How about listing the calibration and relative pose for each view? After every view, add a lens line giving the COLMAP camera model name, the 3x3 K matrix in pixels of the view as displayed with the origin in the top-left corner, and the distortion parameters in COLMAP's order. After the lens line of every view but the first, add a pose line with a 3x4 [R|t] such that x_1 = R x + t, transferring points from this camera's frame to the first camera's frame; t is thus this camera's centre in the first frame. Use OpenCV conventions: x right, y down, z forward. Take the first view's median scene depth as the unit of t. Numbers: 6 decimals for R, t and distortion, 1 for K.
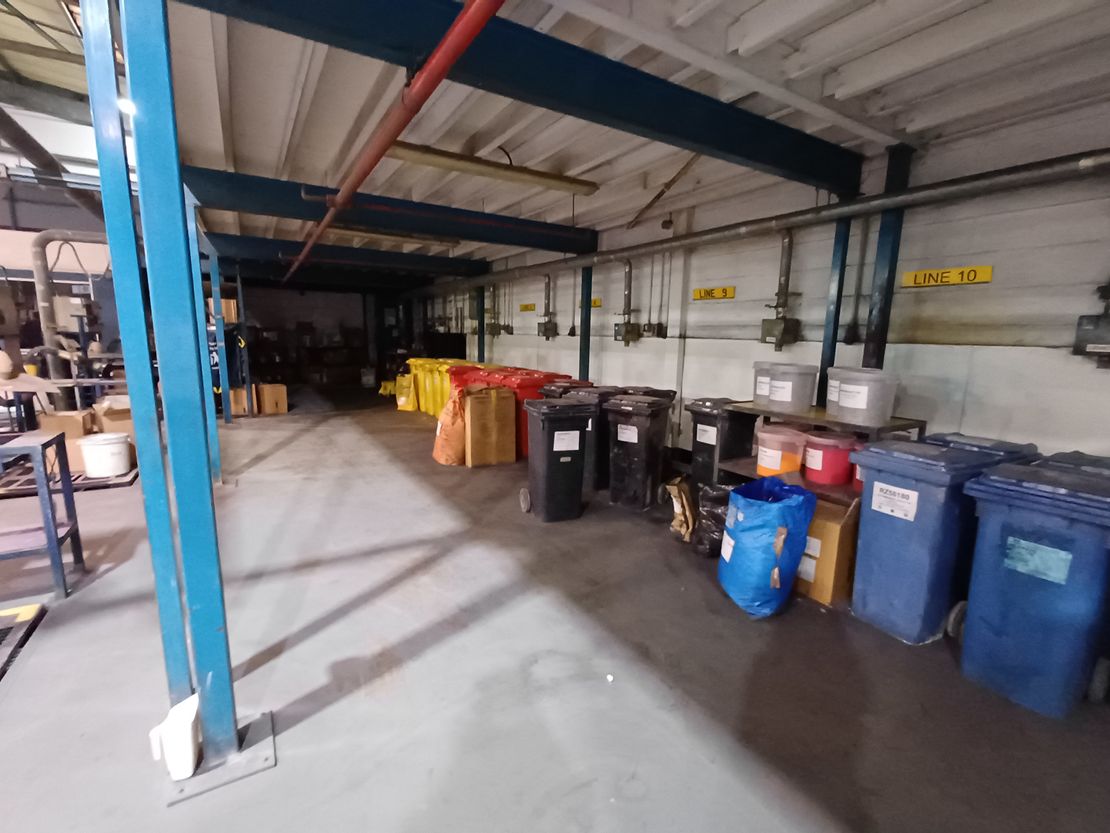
lens RADIAL K [[503.6, 0, 550.4], [0, 503.6, 417.3], [0, 0, 1]] dist [0.003348, 0.001166]
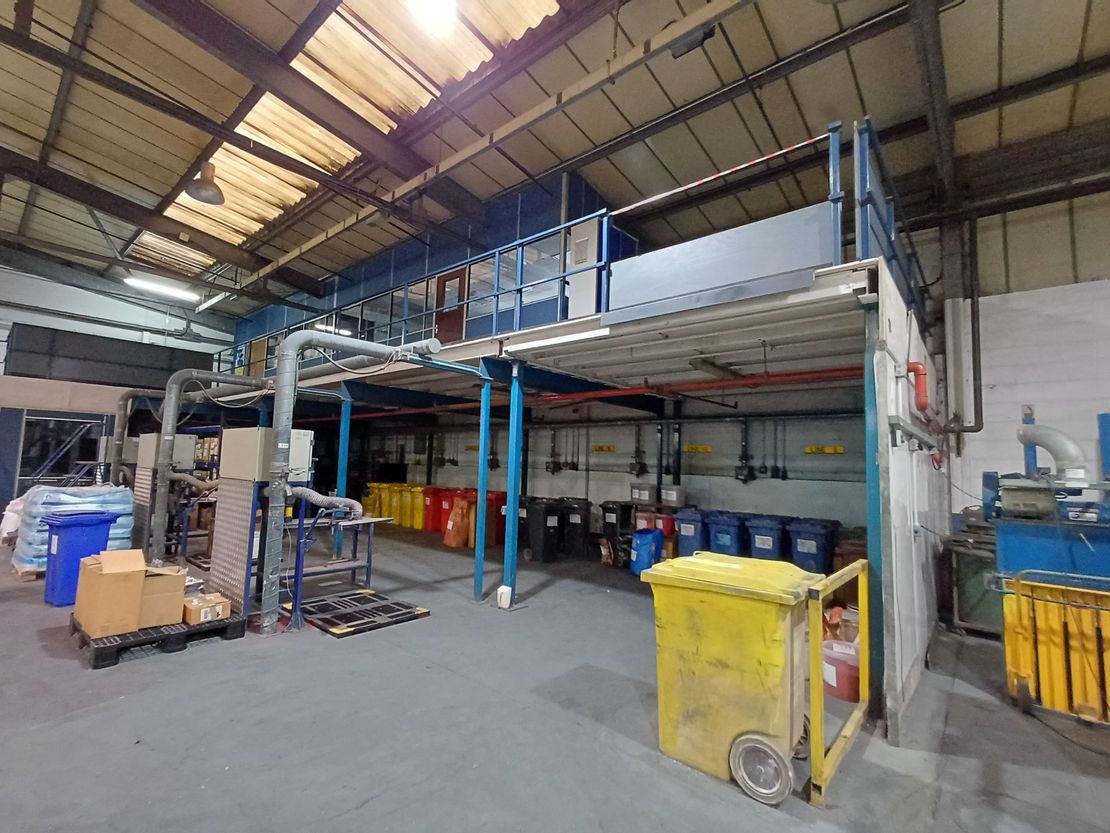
lens RADIAL K [[503.6, 0, 550.4], [0, 503.6, 417.3], [0, 0, 1]] dist [0.003348, 0.001166]
pose [[0.949599, 0.035111, 0.311494, -0.577565], [0.041961, 0.970526, -0.237314, 0.111731], [-0.310646, 0.238423, 0.920138, -0.916570]]
